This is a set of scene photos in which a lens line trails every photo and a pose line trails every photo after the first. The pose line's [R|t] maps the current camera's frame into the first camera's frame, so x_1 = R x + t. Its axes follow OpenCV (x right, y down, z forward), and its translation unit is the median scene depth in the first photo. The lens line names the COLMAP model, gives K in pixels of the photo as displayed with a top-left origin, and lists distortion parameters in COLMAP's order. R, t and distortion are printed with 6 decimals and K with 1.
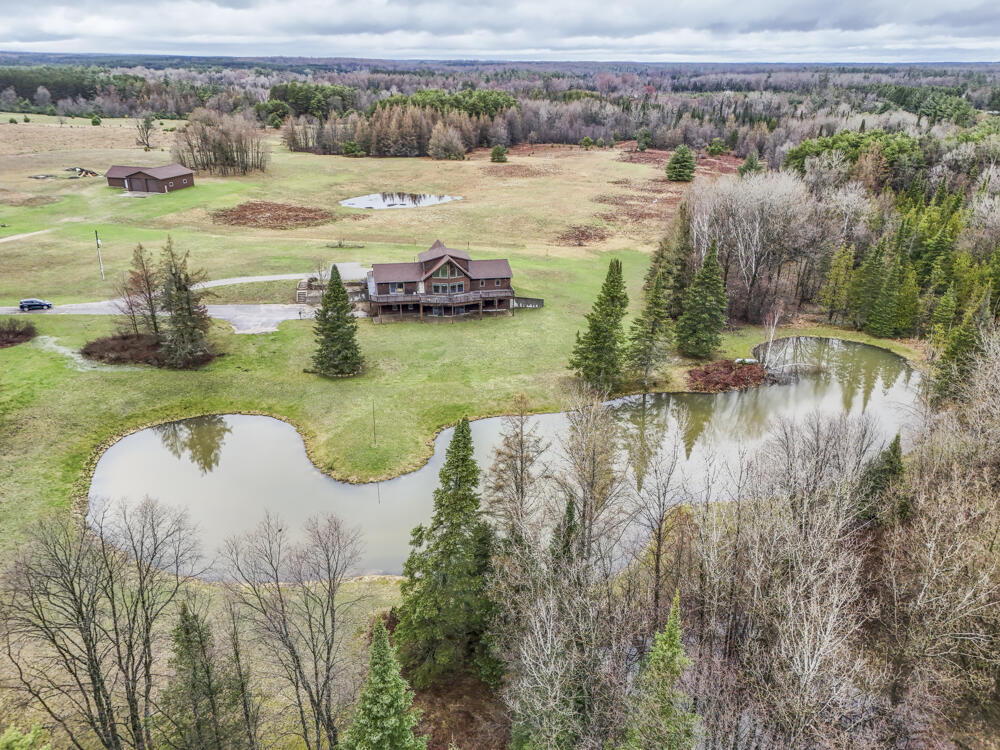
lens RADIAL K [[731.1, 0, 506.6], [0, 731.1, 375.3], [0, 0, 1]] dist [0.086835, -0.097173]
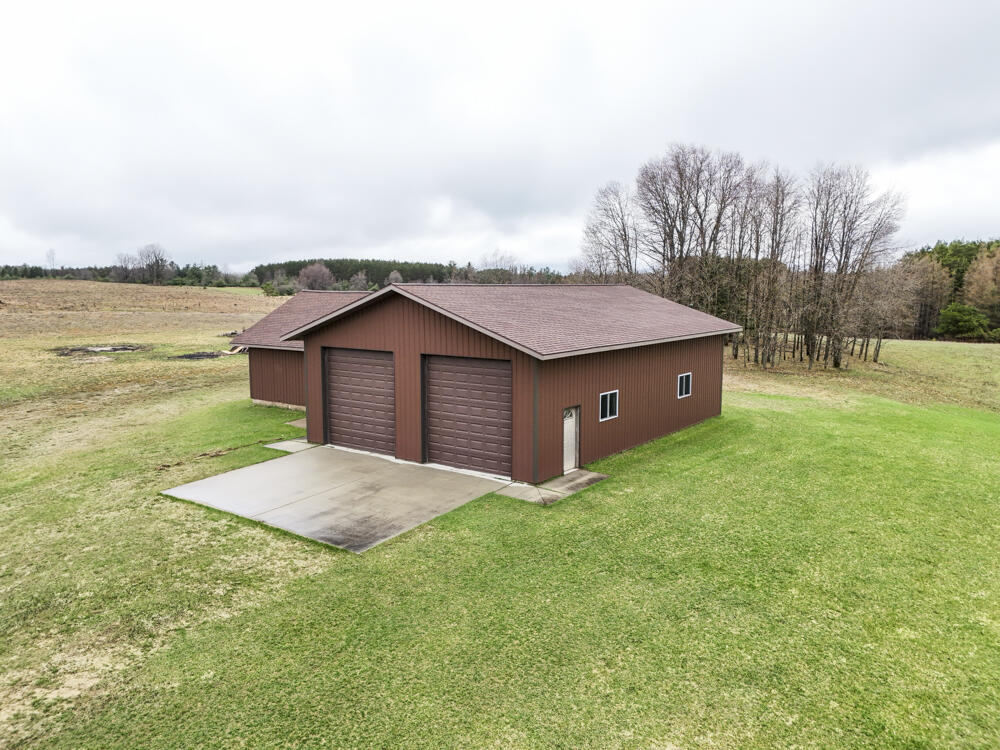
lens RADIAL K [[731.1, 0, 506.6], [0, 731.1, 375.3], [0, 0, 1]] dist [0.086835, -0.097173]
pose [[0.912412, 0.035626, -0.407719, -0.694838], [-0.146262, 0.958801, -0.243532, -0.382478], [0.382245, 0.281835, 0.880032, 1.473888]]
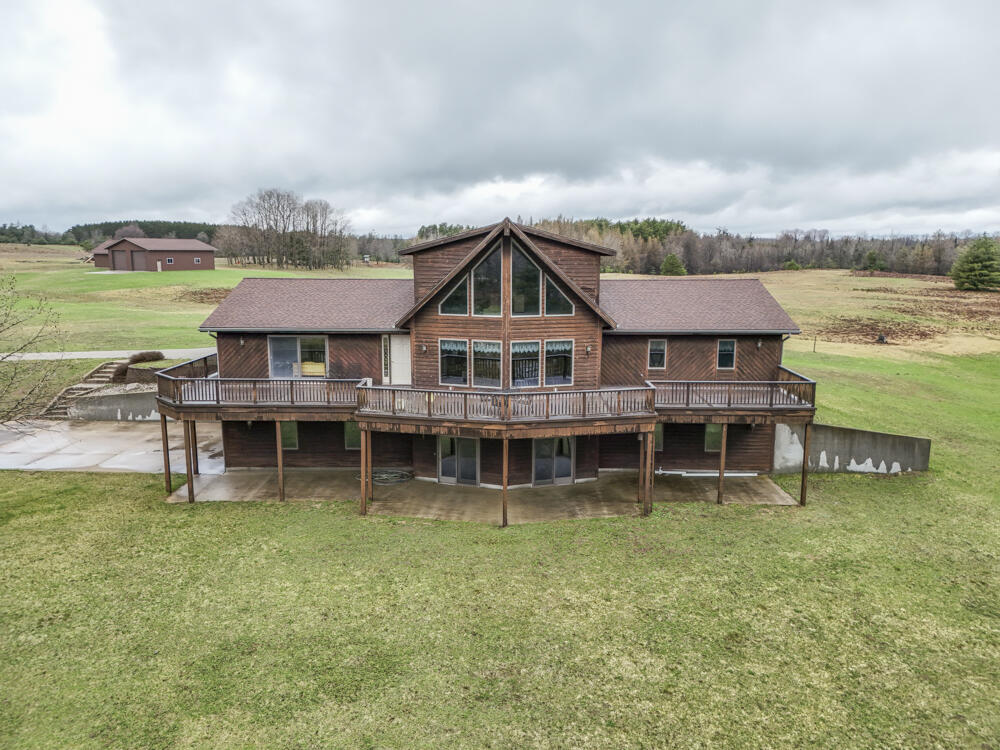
lens RADIAL K [[731.1, 0, 506.6], [0, 731.1, 375.3], [0, 0, 1]] dist [0.086835, -0.097173]
pose [[0.975960, 0.028996, -0.216013, -0.029108], [-0.077483, 0.972525, -0.219527, -0.063636], [0.203713, 0.230987, 0.951392, 0.766207]]
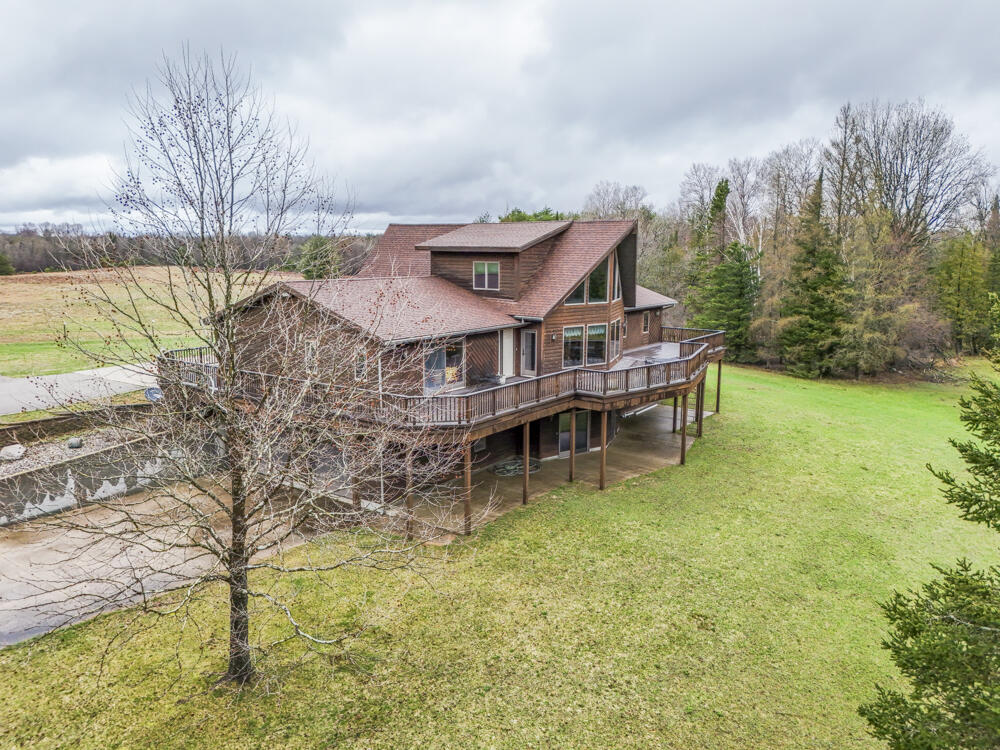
lens RADIAL K [[731.1, 0, 506.6], [0, 731.1, 375.3], [0, 0, 1]] dist [0.086835, -0.097173]
pose [[0.746327, -0.123357, 0.654048, -0.275112], [0.262818, 0.957439, -0.119321, -0.082047], [-0.611492, 0.260948, 0.746983, 0.803989]]
